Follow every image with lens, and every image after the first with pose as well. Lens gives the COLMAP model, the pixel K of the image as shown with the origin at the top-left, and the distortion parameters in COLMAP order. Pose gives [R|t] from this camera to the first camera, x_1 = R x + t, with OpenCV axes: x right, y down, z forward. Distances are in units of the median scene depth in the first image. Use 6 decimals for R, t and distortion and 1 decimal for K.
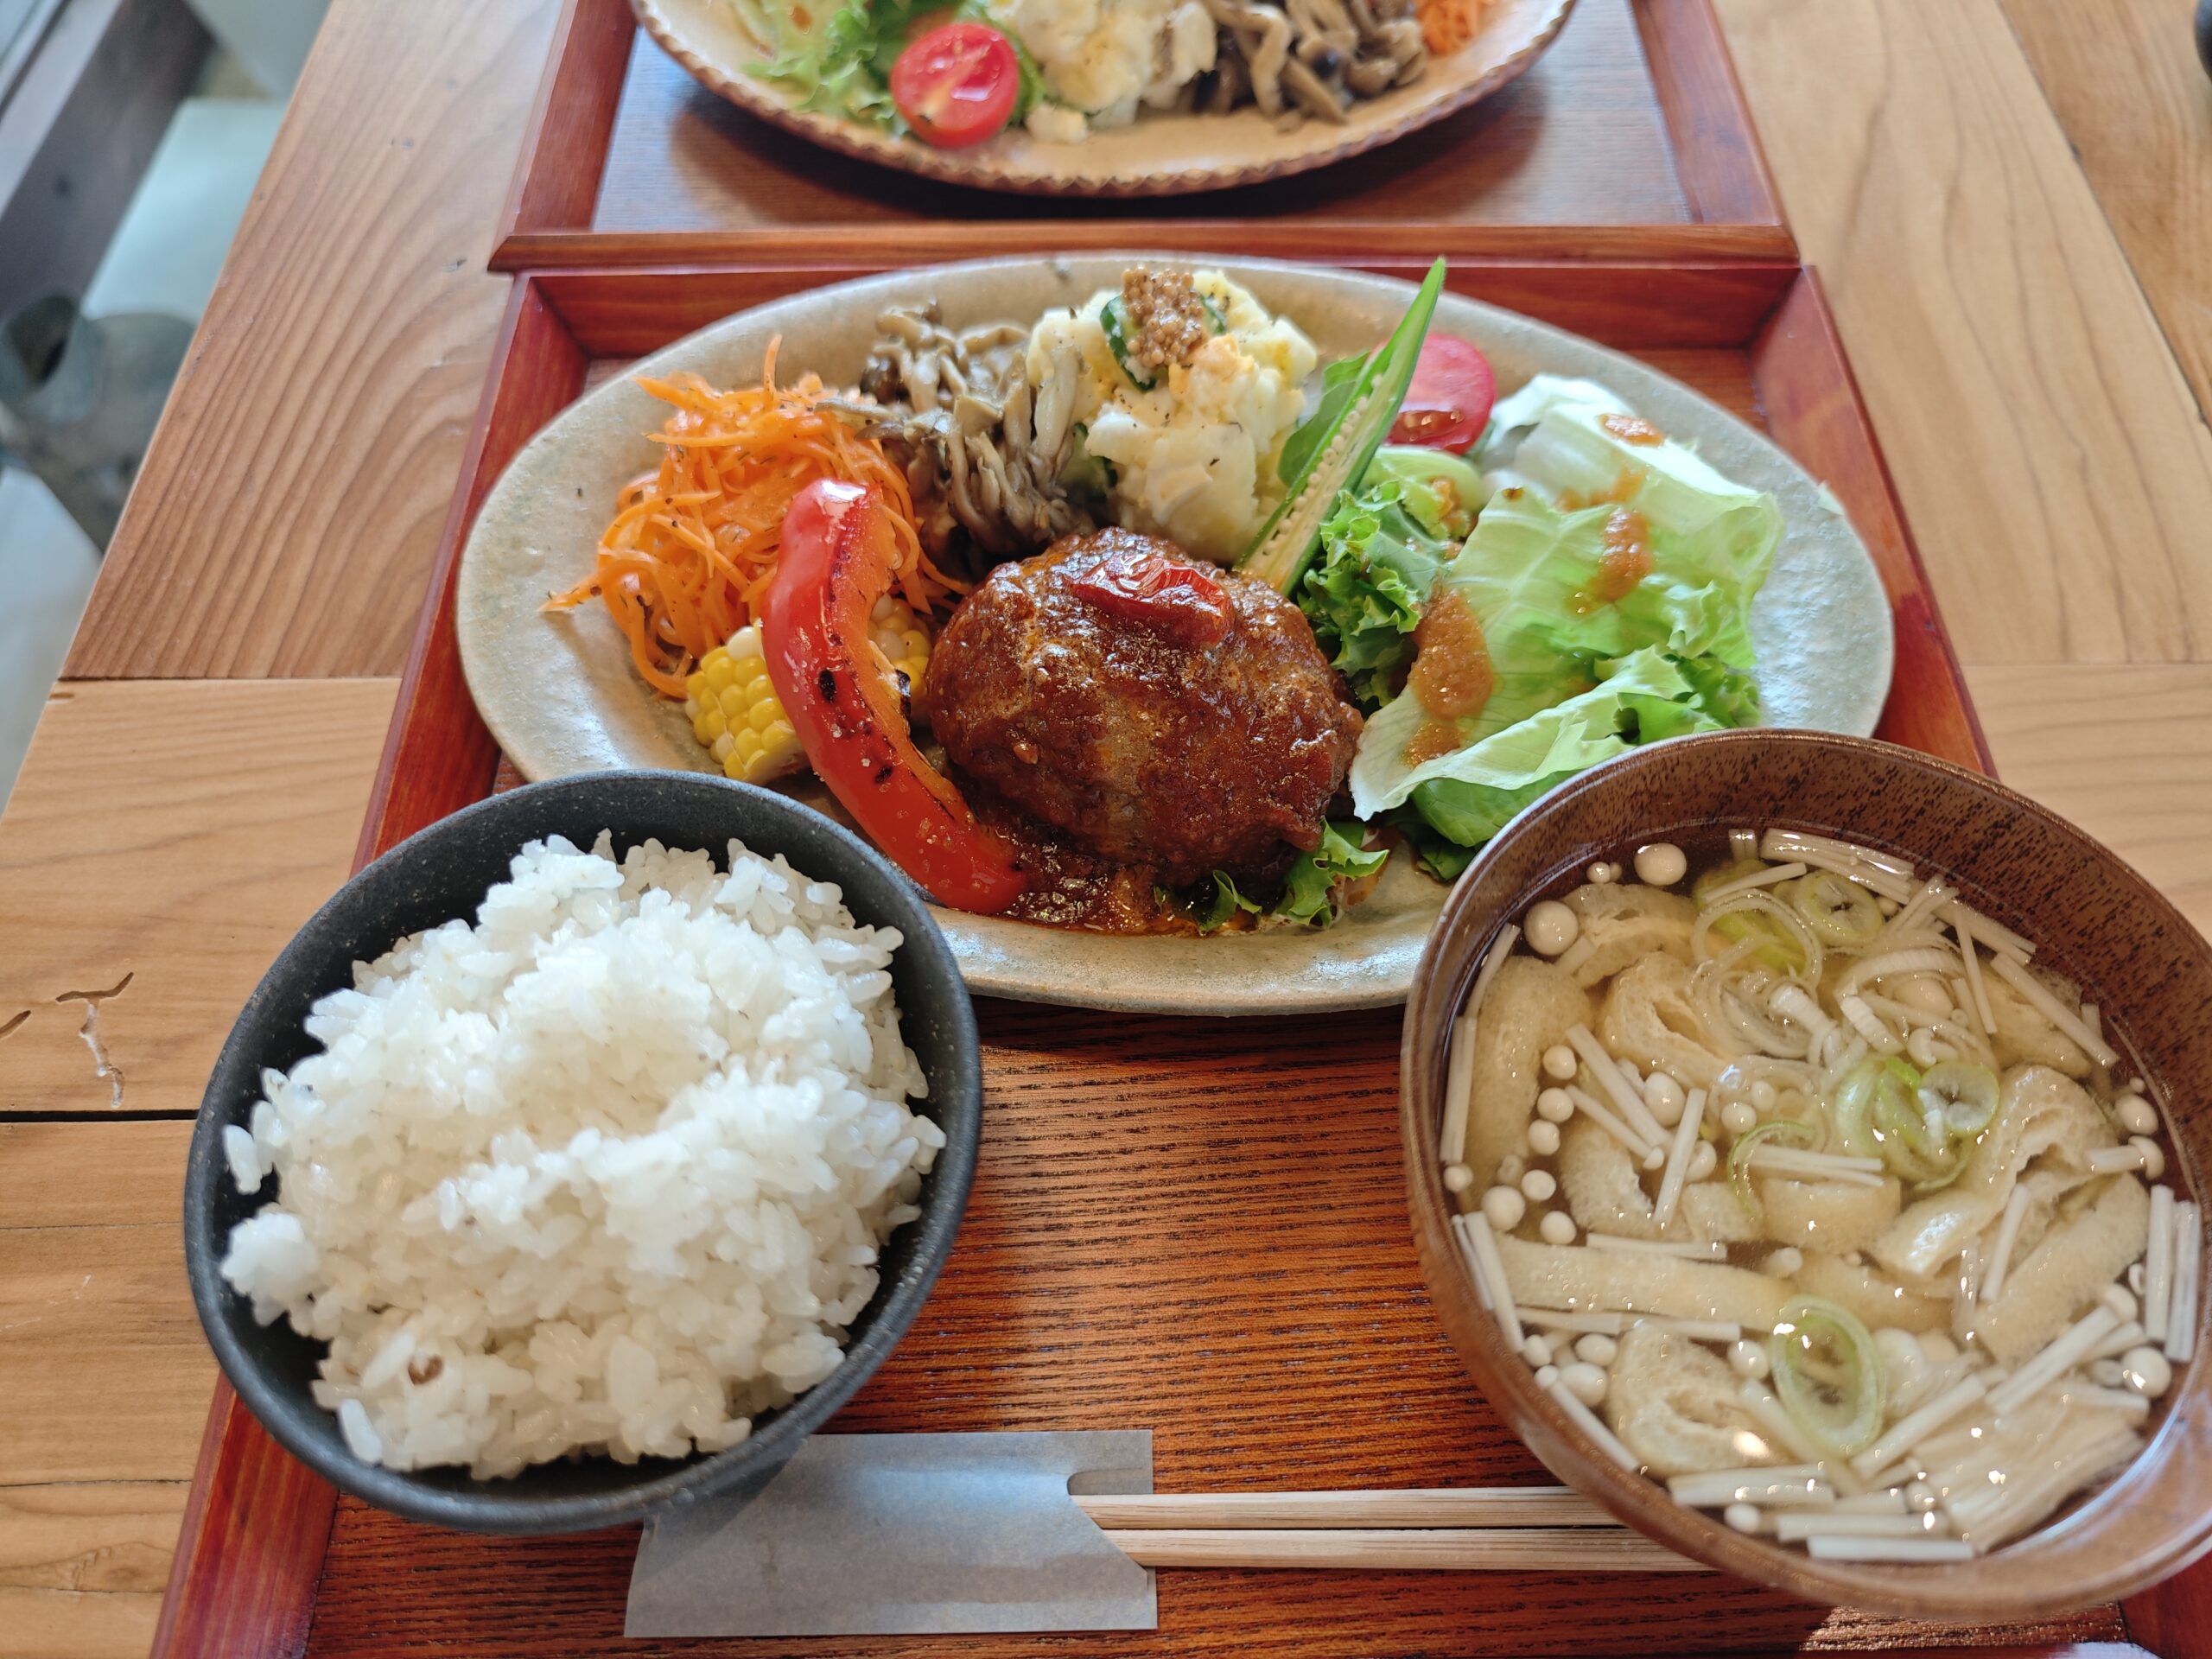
lens RADIAL K [[1540.8, 0, 1106.0], [0, 1540.8, 829.5], [0, 0, 1]] dist [-0.005955, -0.000177]
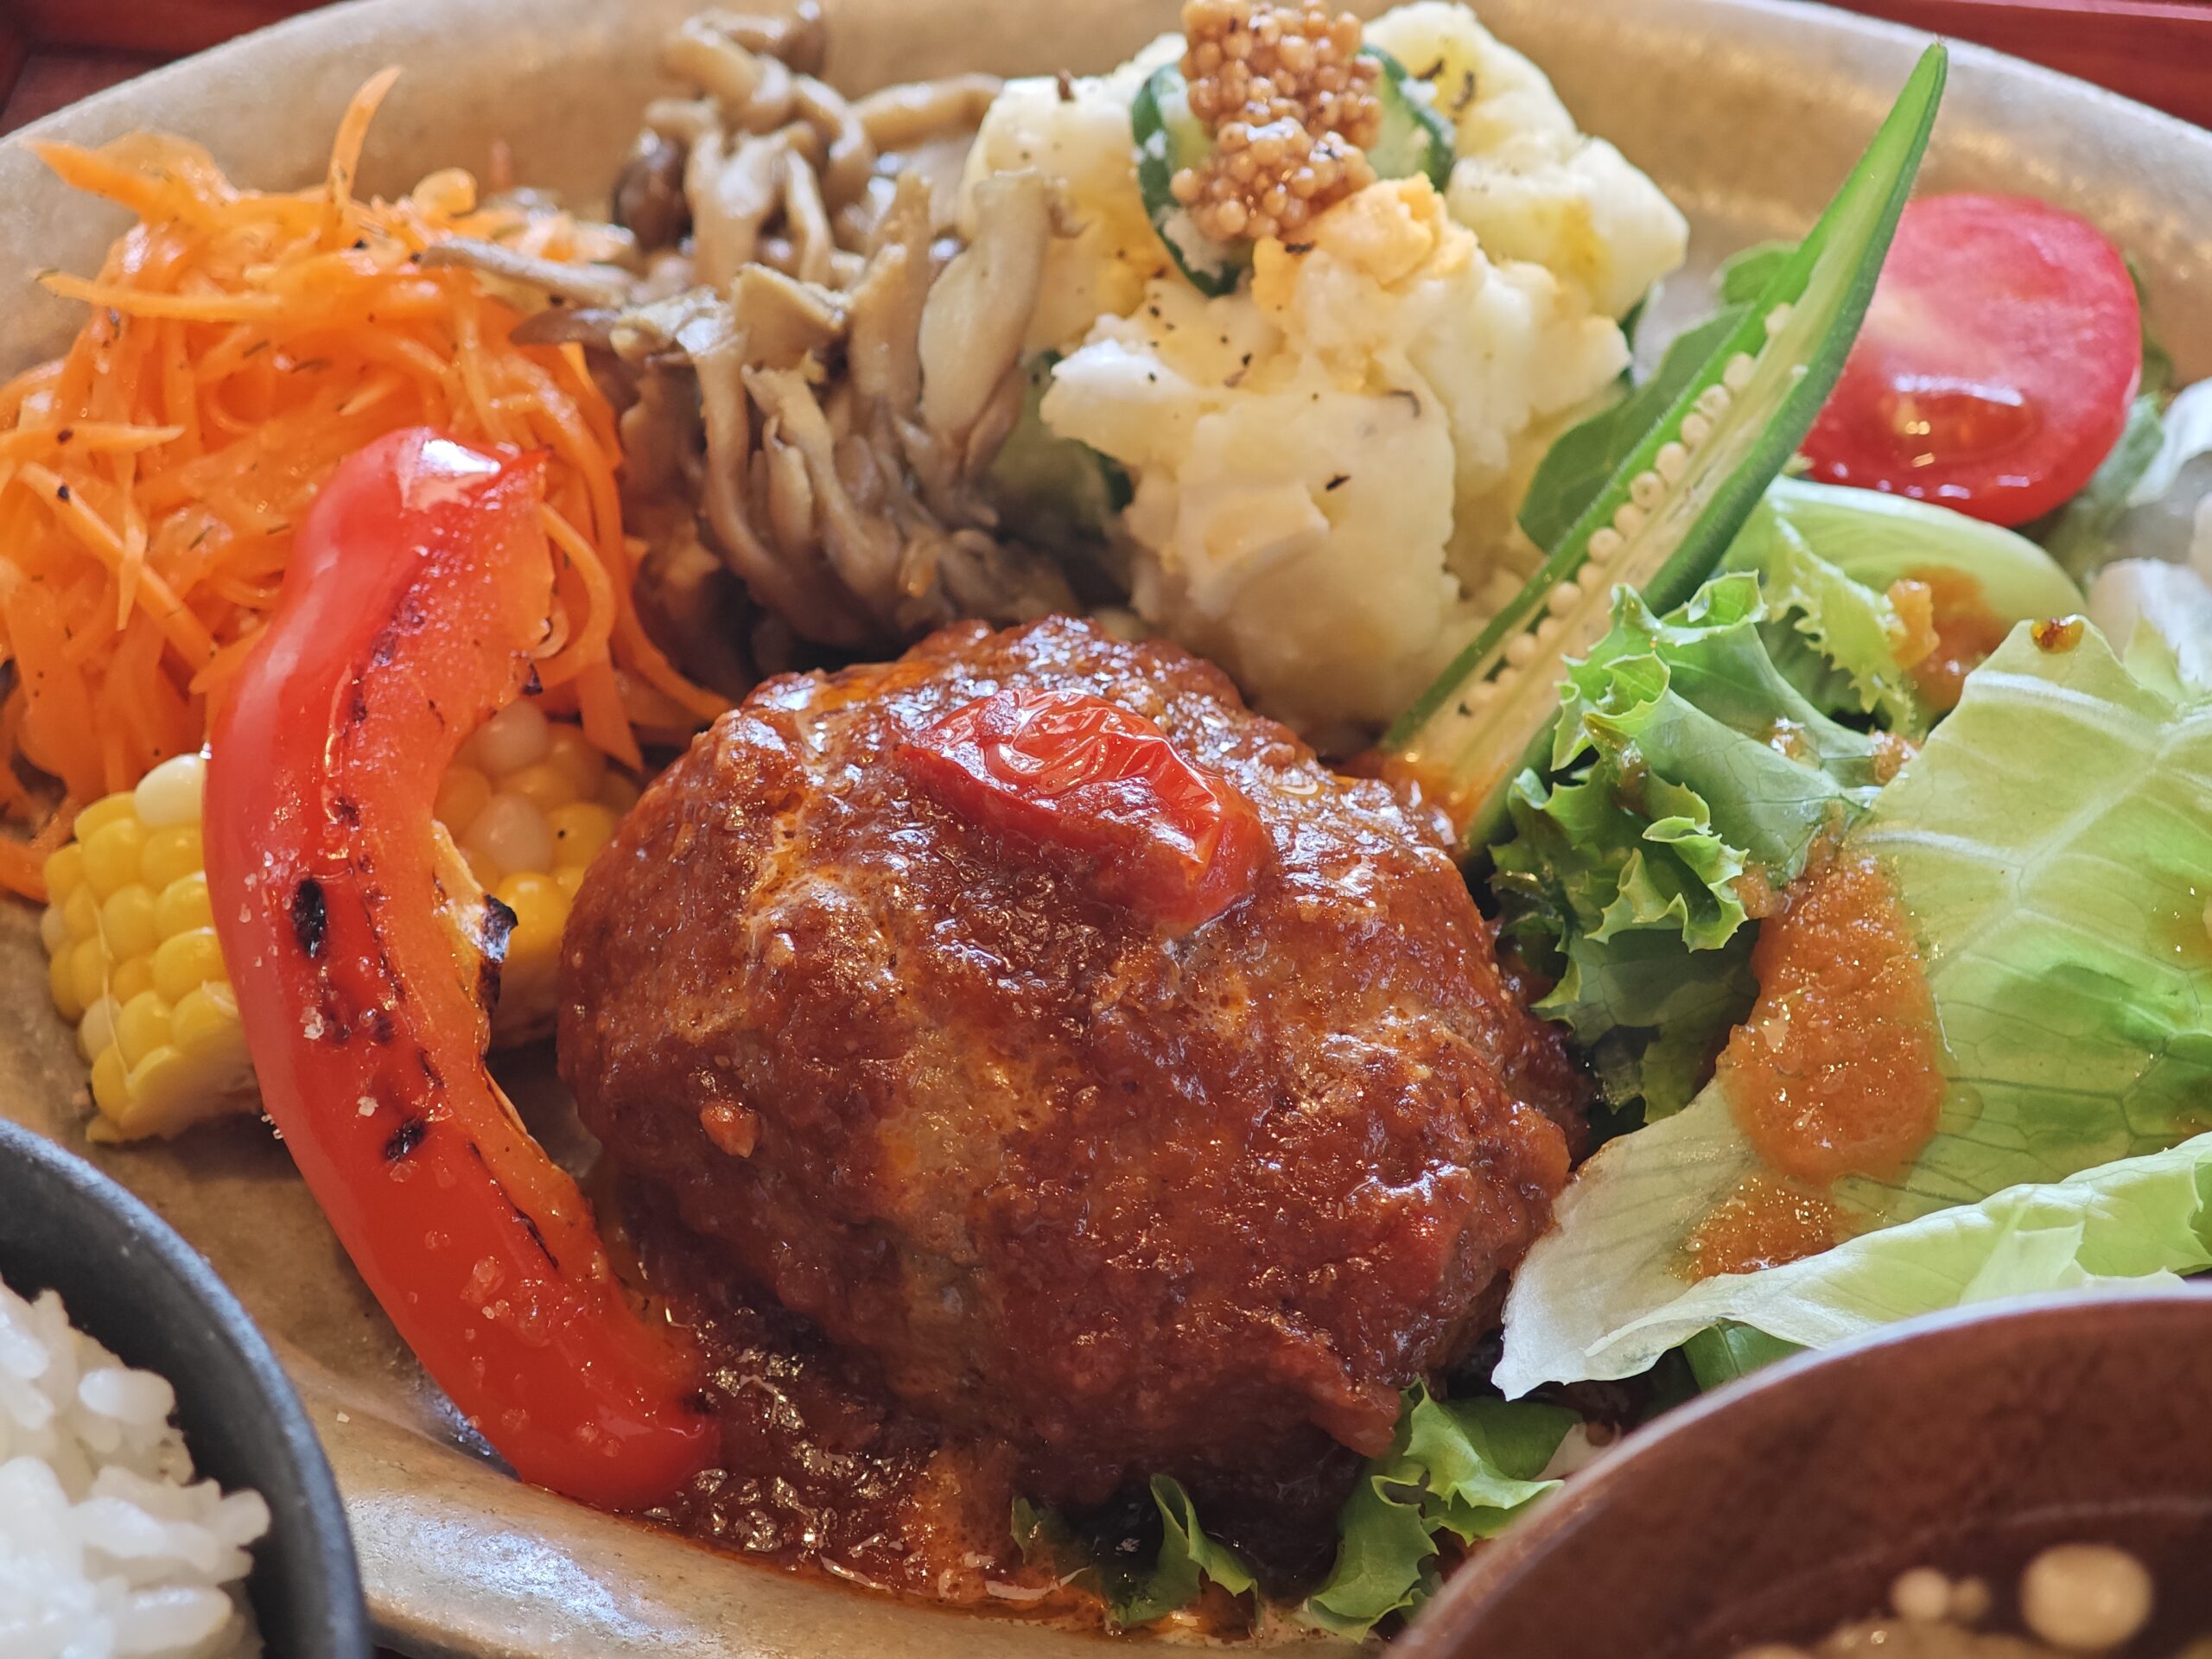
lens RADIAL K [[4770.0, 0, 1106.0], [0, 4770.0, 829.5], [0, 0, 1]] dist [0.437367, -2.278617]
pose [[0.978177, 0.112890, -0.174429, 0.247097], [-0.131792, 0.986134, -0.100852, -0.011022], [0.160625, 0.121640, 0.979491, -0.252239]]
